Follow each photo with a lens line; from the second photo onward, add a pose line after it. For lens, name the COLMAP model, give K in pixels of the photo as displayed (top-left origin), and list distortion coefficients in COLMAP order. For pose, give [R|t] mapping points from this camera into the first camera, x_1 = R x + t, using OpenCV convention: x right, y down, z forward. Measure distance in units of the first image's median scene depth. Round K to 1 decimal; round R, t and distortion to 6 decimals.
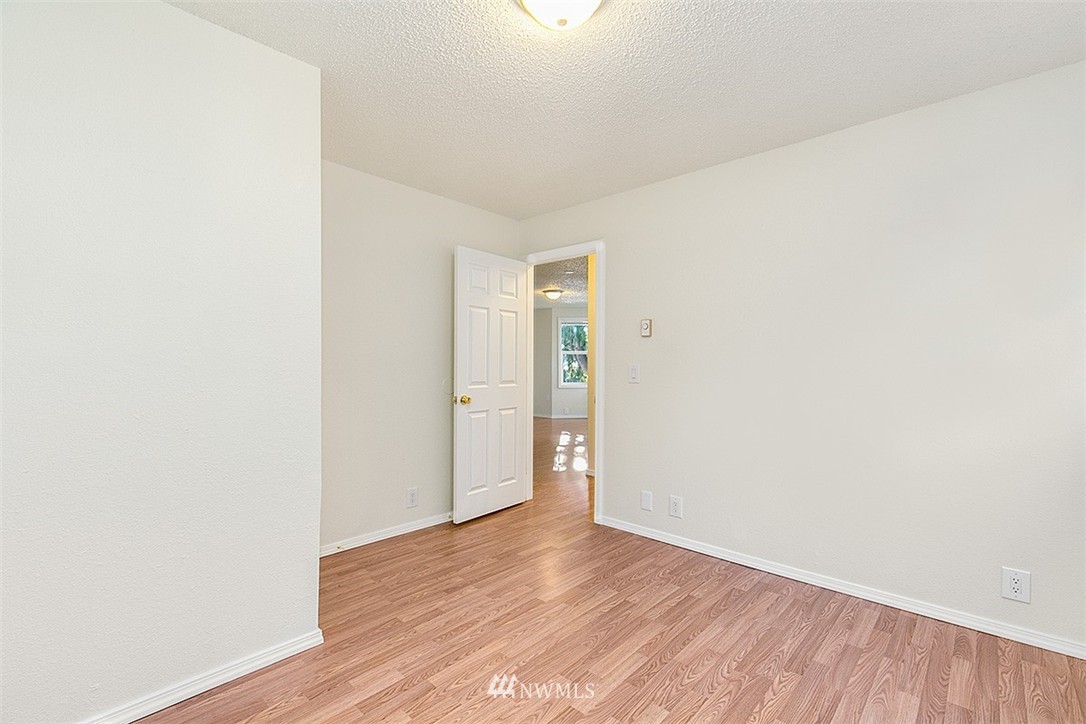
lens RADIAL K [[487.9, 0, 542.9], [0, 487.9, 362.4], [0, 0, 1]] dist [0.002268, 0.000284]
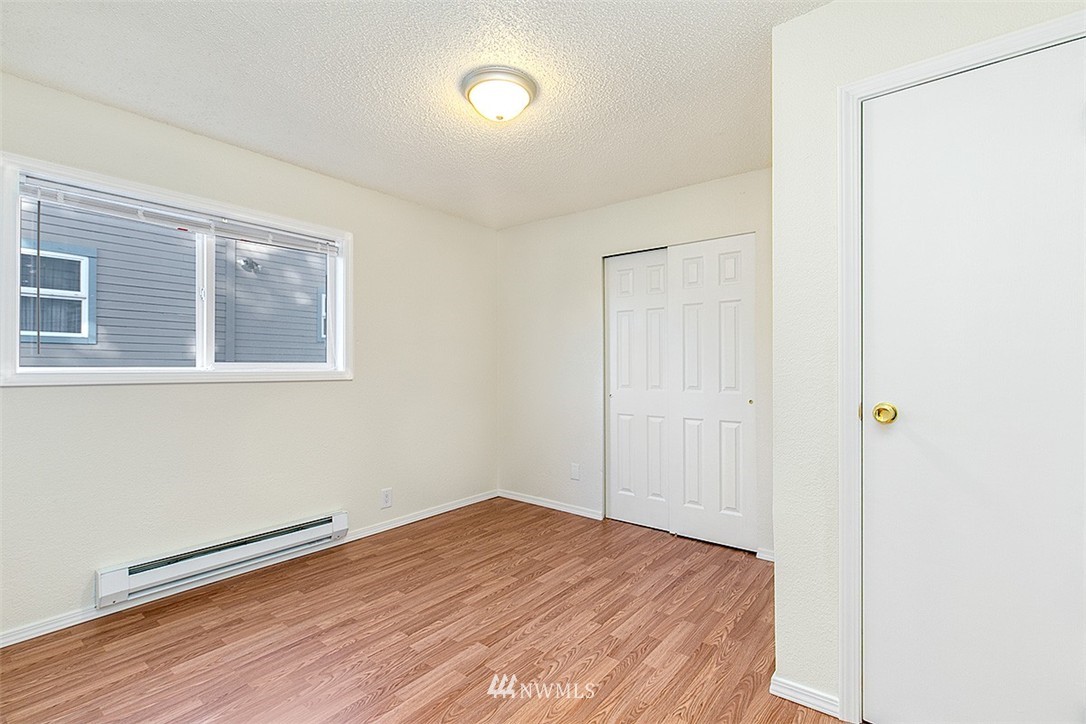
lens RADIAL K [[487.9, 0, 542.4], [0, 487.9, 365.2], [0, 0, 1]] dist [0.002268, 0.000284]
pose [[-0.997002, -0.002532, -0.077332, 0.017366], [-0.002360, 0.999995, -0.002315, 0.001713], [0.077338, -0.002125, -0.997003, 2.040284]]
